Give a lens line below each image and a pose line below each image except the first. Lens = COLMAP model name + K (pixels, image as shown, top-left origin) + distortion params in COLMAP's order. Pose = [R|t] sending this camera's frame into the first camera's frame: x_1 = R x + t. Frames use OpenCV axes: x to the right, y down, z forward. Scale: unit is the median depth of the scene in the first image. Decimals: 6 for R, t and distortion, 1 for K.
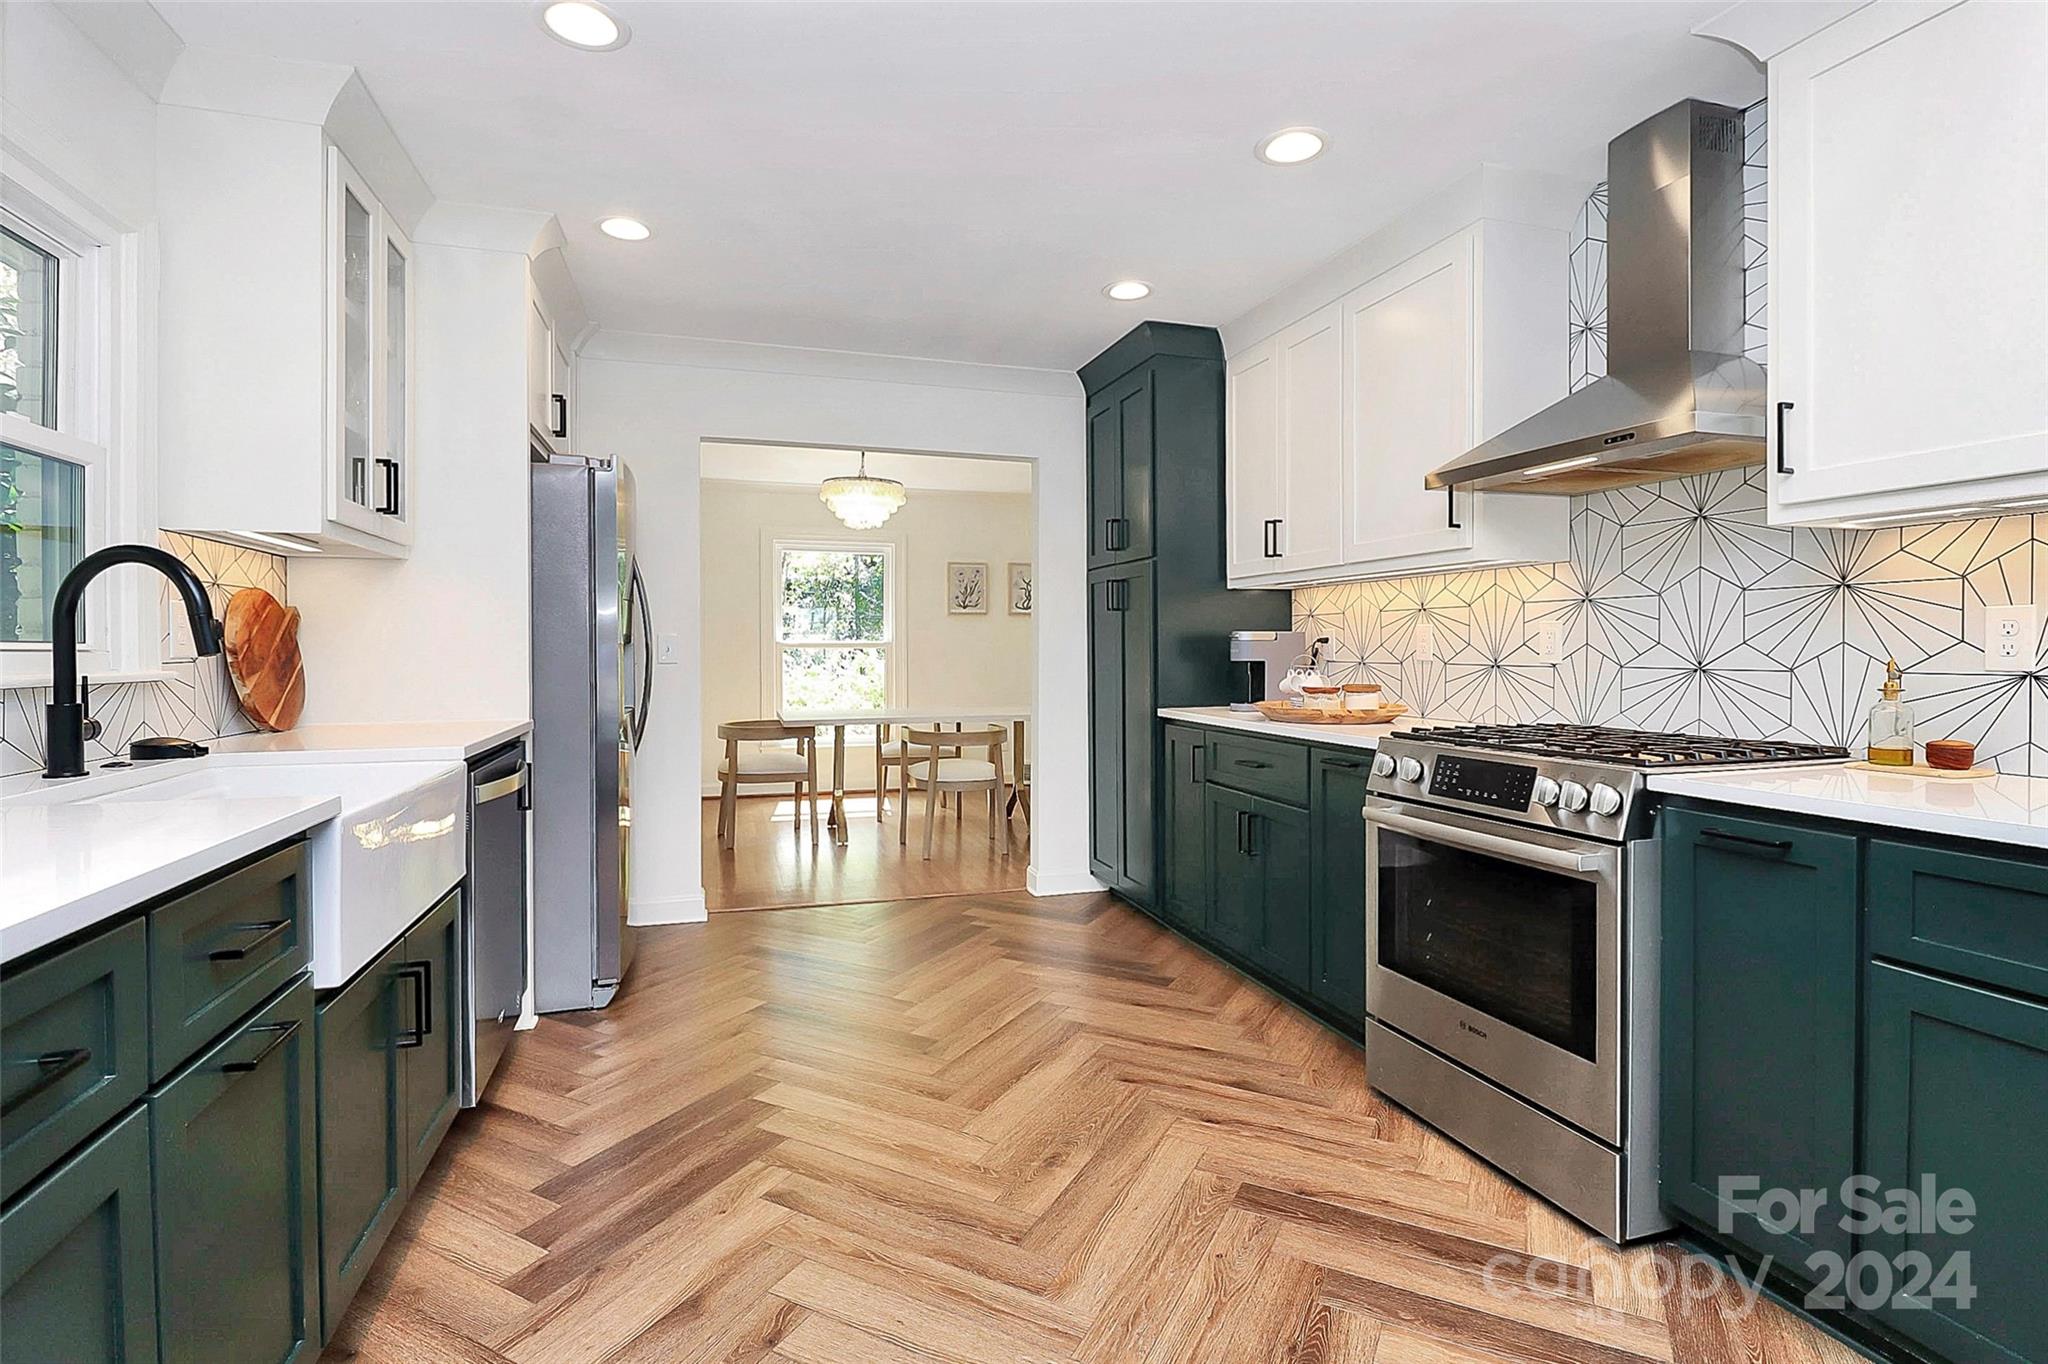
lens RADIAL K [[971.3, 0, 1021.8], [0, 971.3, 654.4], [0, 0, 1]] dist [-0.008271, -0.008295]
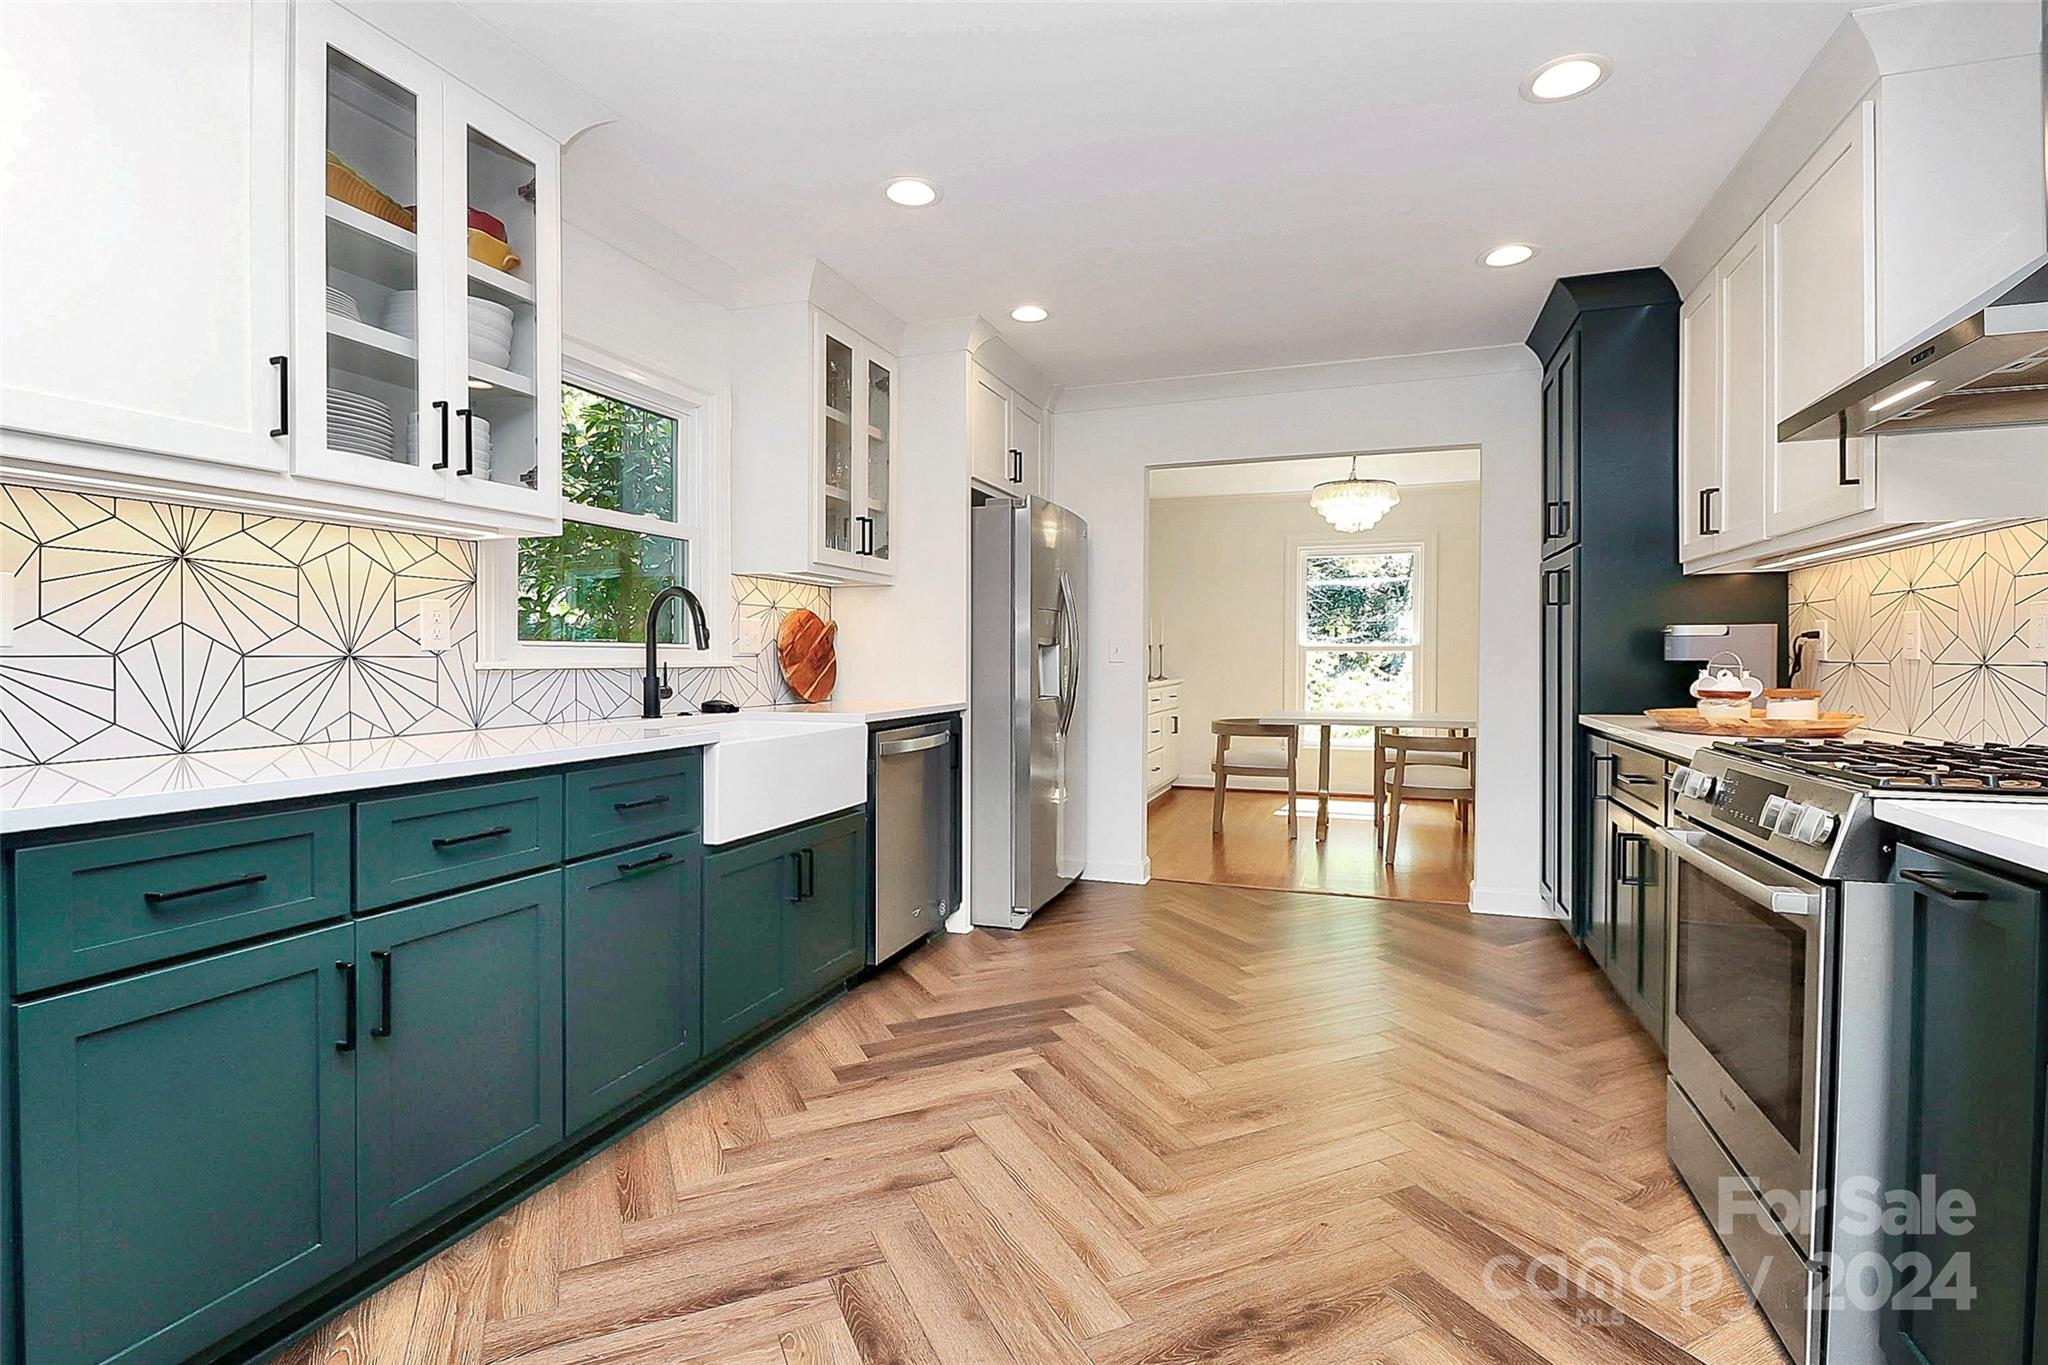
lens RADIAL K [[971.3, 0, 1026.5], [0, 971.3, 675.6], [0, 0, 1]] dist [-0.008271, -0.008295]
pose [[0.796111, 0.010890, -0.605053, 0.434980], [-0.002946, 0.999896, 0.014120, 0.014447], [0.605144, -0.009459, 0.796060, -0.011002]]
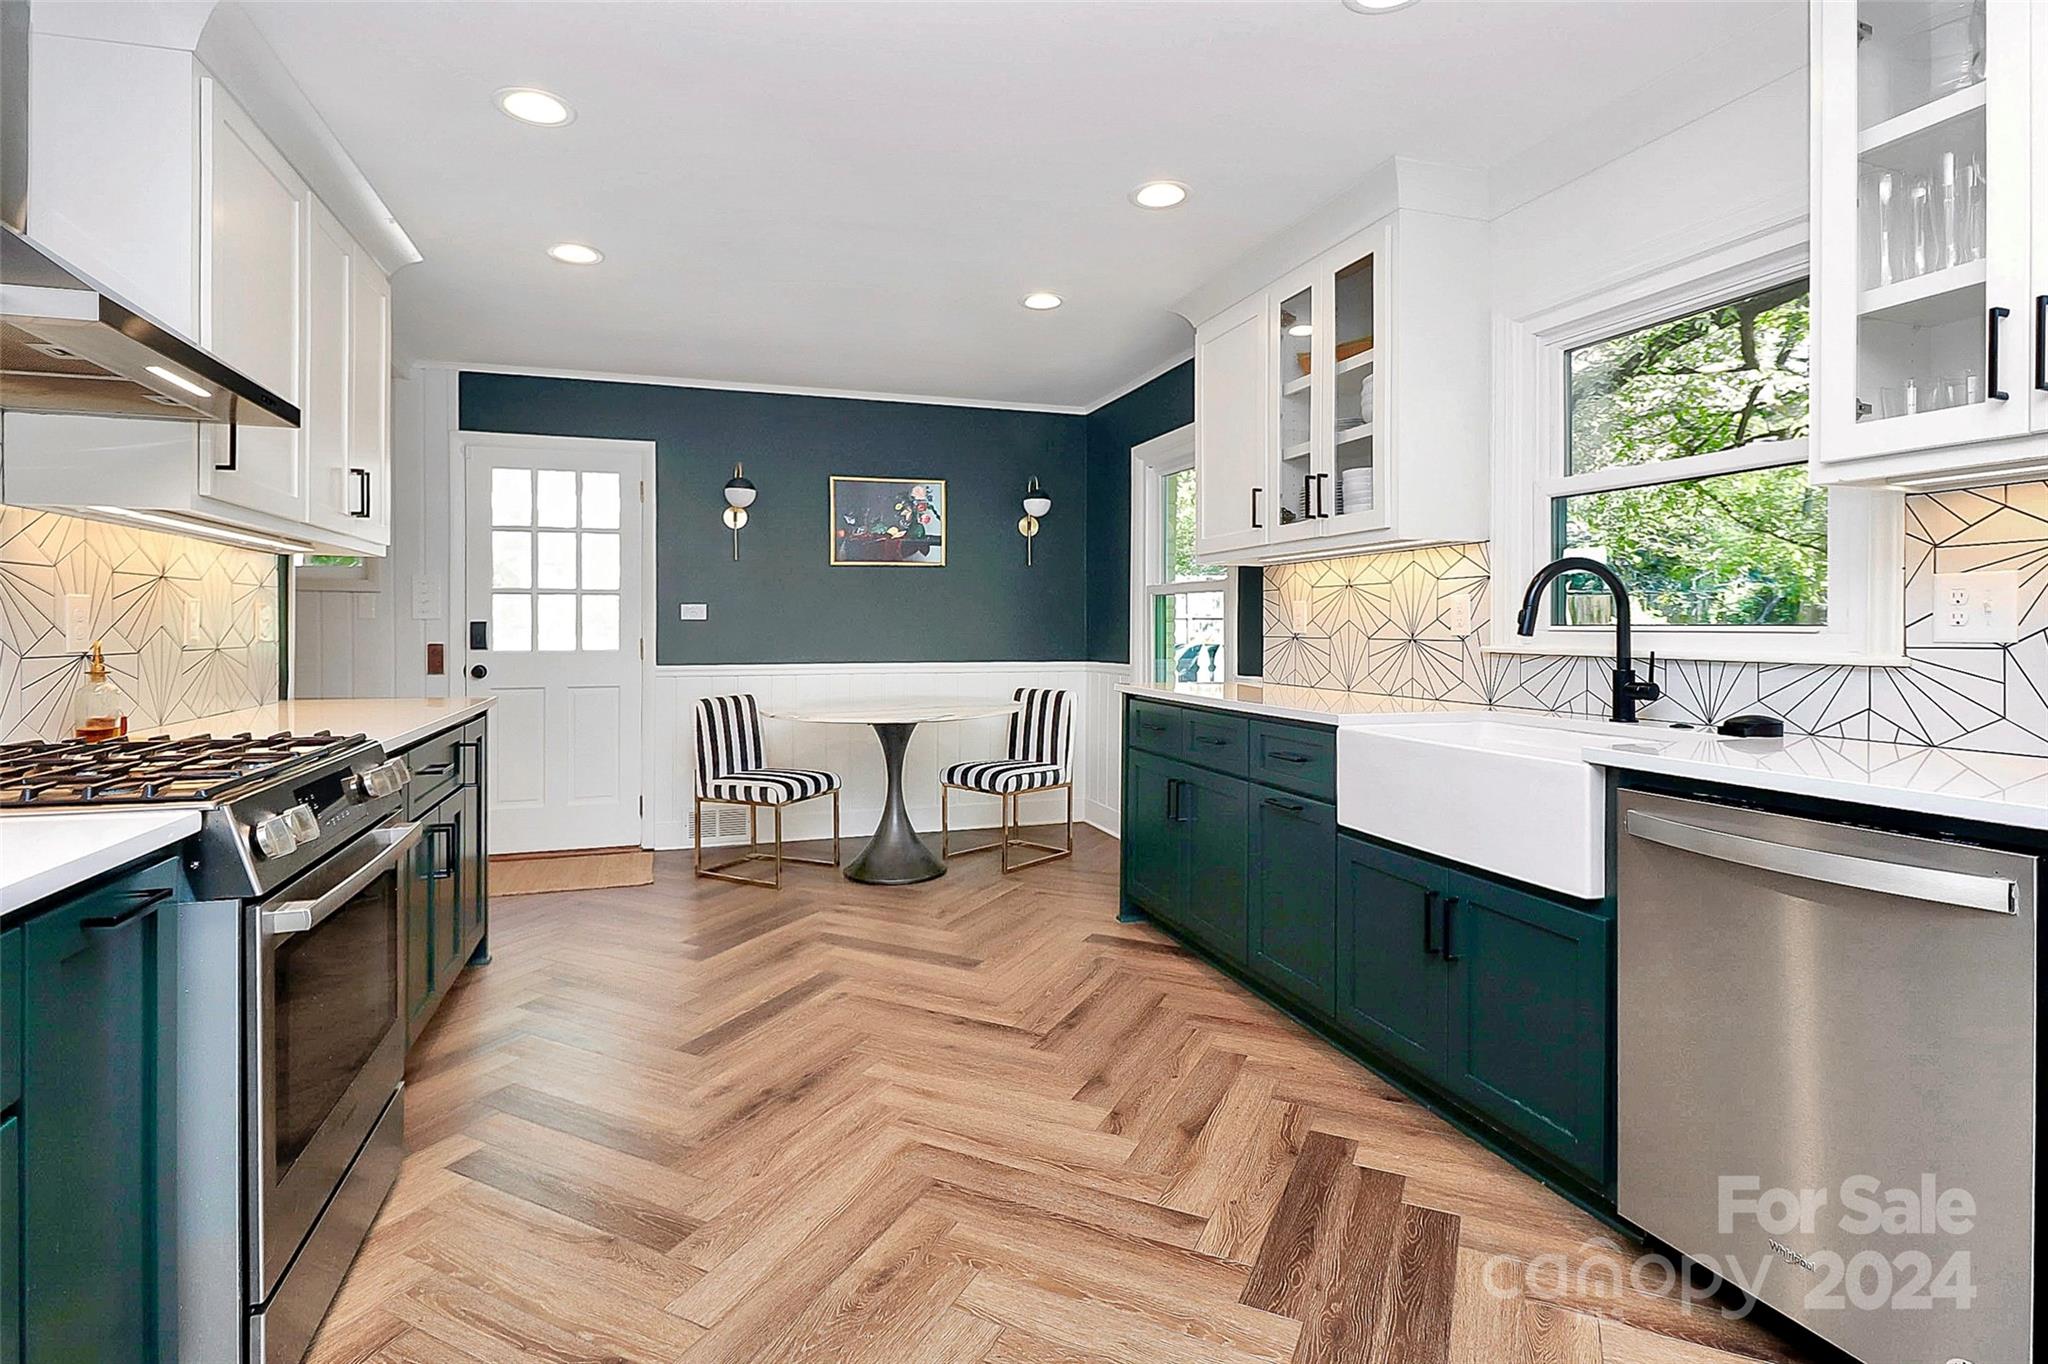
lens RADIAL K [[971.3, 0, 1005.4], [0, 971.3, 622.7], [0, 0, 1]] dist [-0.008271, -0.008295]
pose [[-0.999990, -0.002782, -0.003450, -0.058646], [-0.002780, 0.999996, -0.000464, -0.009448], [0.003451, -0.000454, -0.999994, 1.608054]]
